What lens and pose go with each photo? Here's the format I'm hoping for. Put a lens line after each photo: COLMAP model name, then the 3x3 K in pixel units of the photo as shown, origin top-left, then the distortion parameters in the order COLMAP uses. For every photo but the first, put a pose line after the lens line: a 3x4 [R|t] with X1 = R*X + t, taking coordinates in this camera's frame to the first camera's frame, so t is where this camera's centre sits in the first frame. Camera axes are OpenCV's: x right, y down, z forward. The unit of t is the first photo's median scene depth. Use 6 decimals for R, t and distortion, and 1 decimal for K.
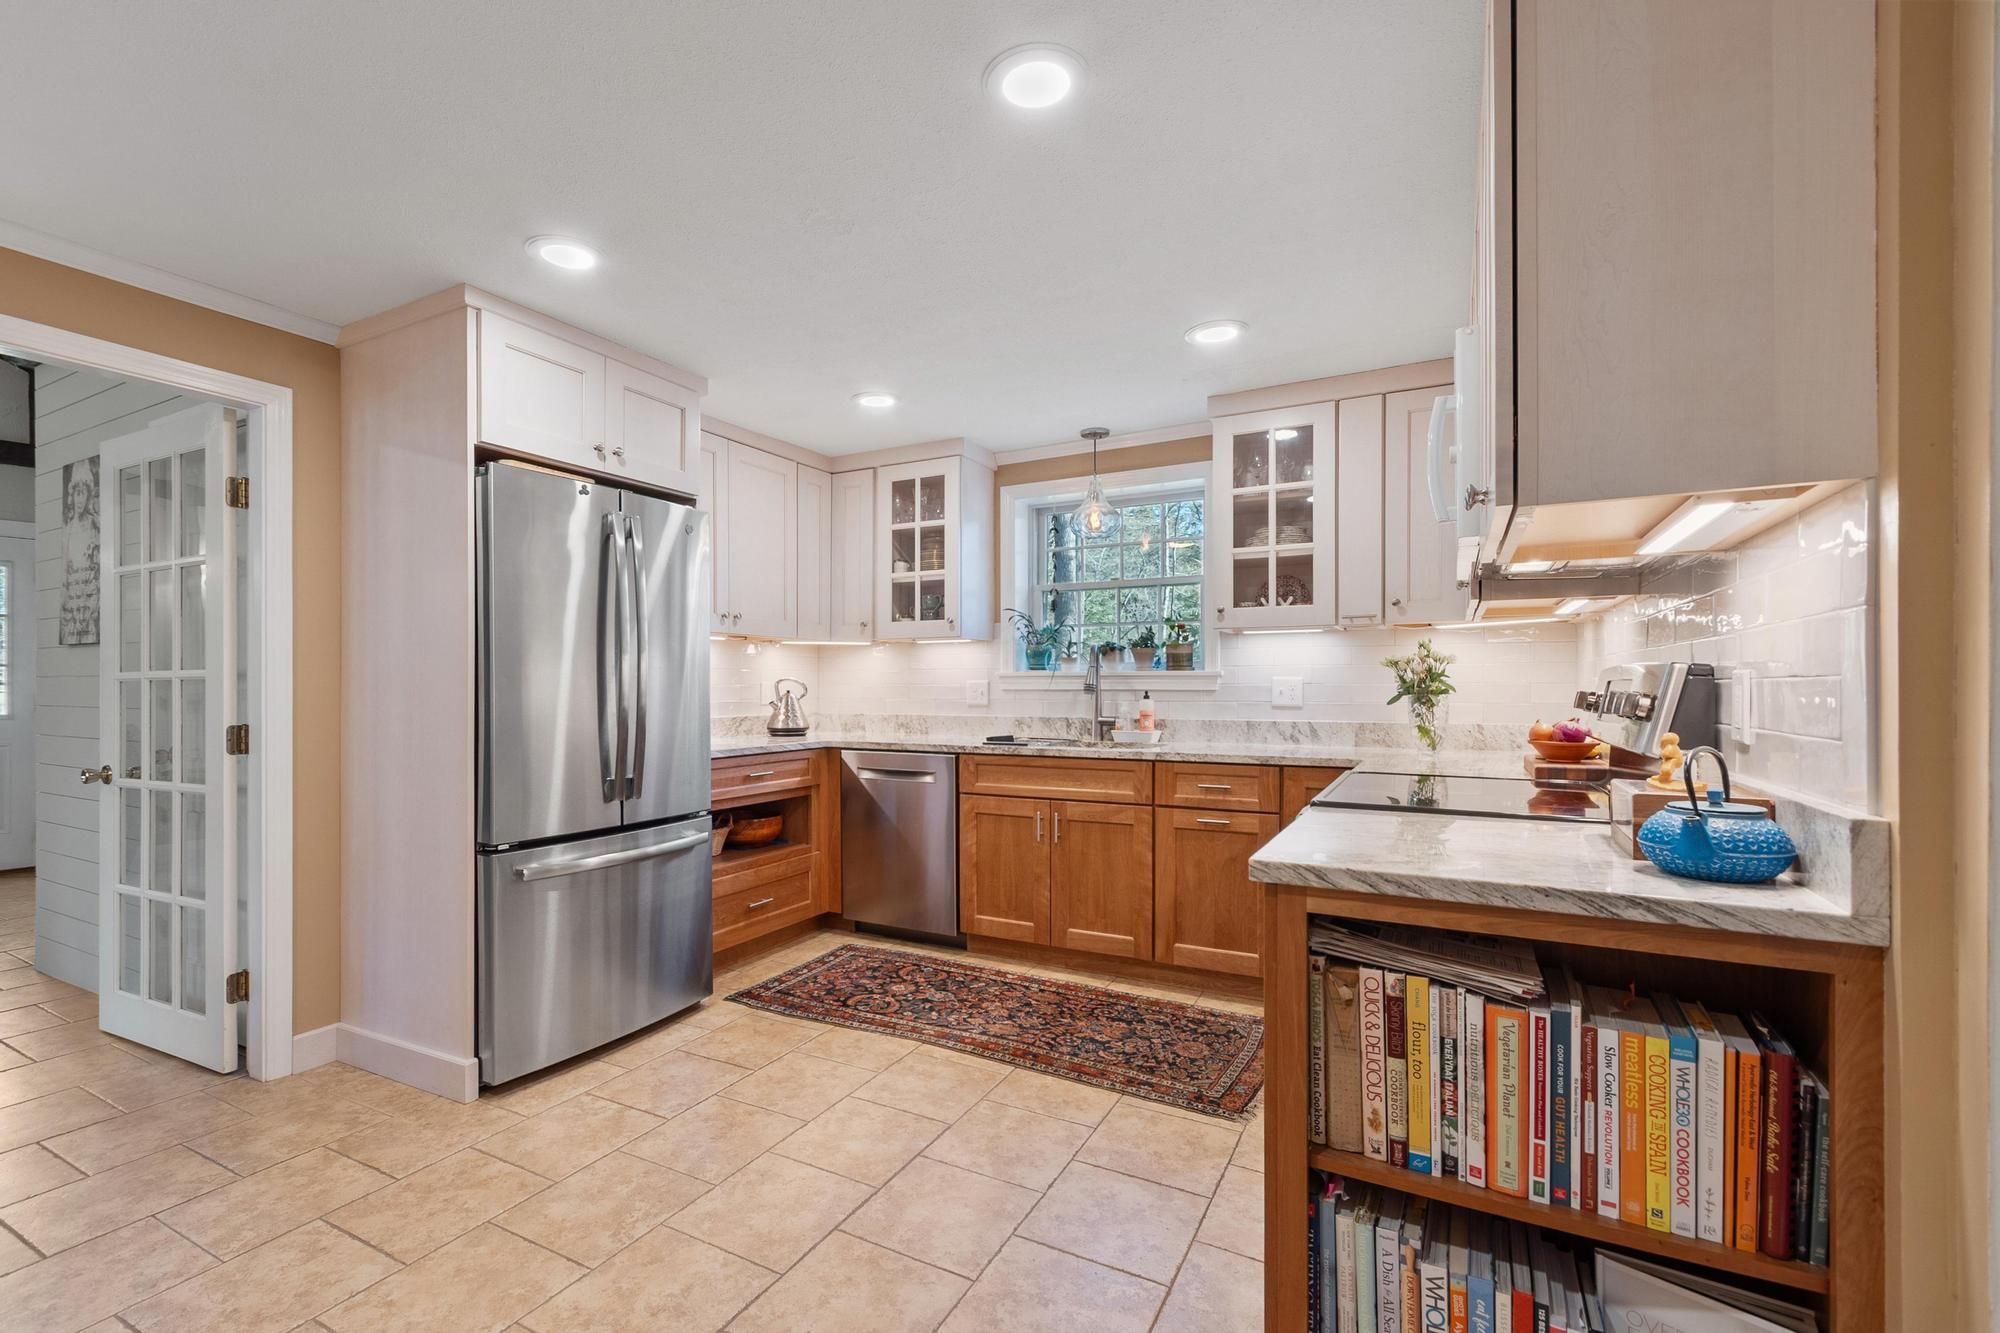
lens RADIAL K [[884.1, 0, 945.0], [0, 884.1, 686.1], [0, 0, 1]] dist [0.006142, -0.000177]
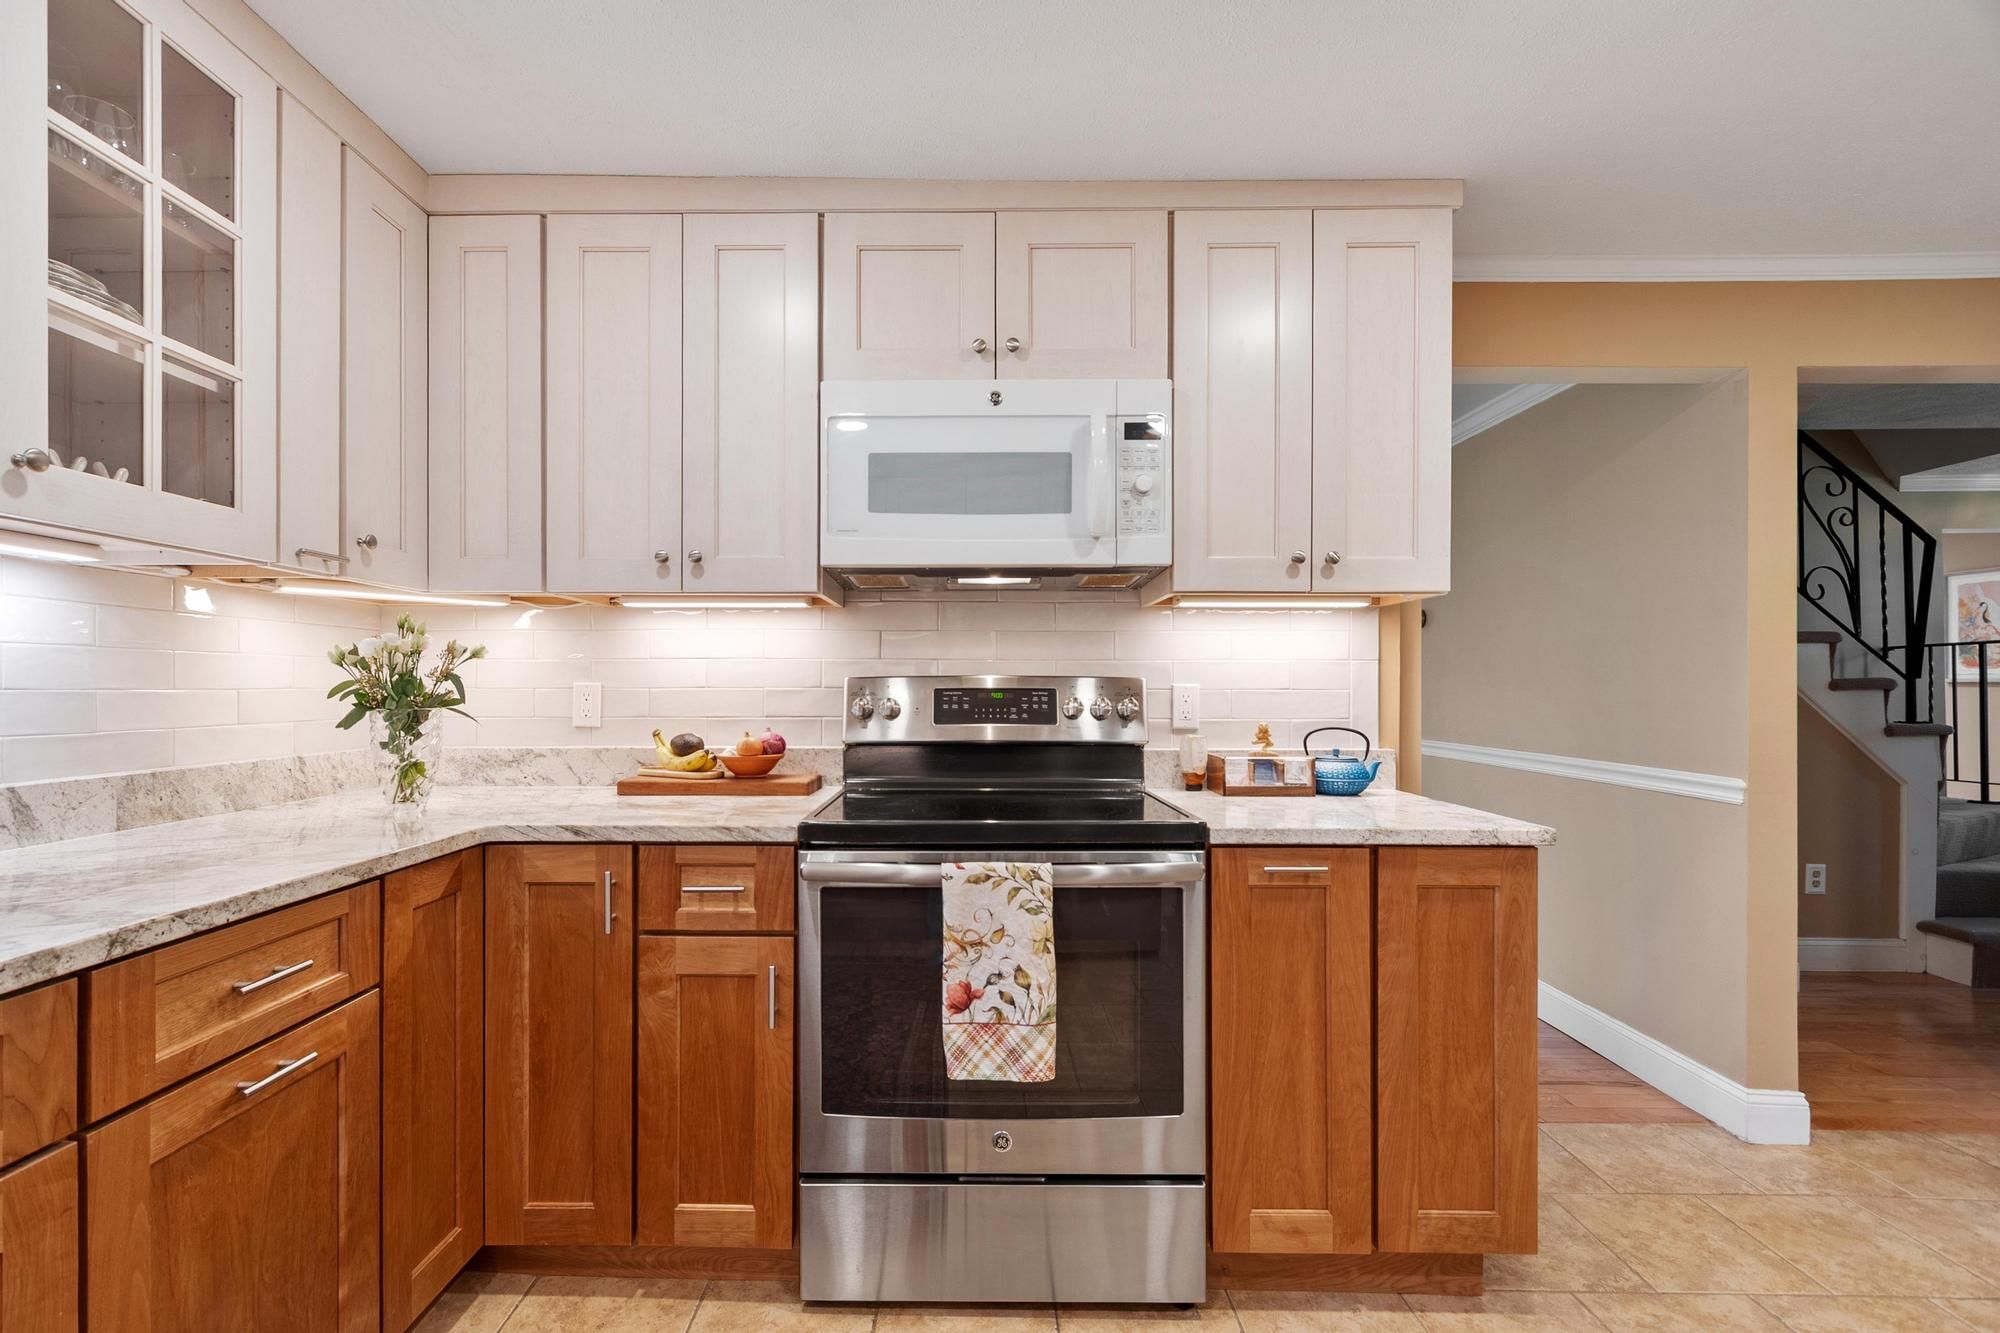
lens RADIAL K [[884.1, 0, 966.3], [0, 884.1, 686.0], [0, 0, 1]] dist [0.006142, -0.000177]
pose [[-0.476170, -0.000189, 0.879353, -0.136587], [-0.001587, 0.999999, -0.000645, -0.005088], [-0.879352, -0.001703, -0.476170, 0.853130]]
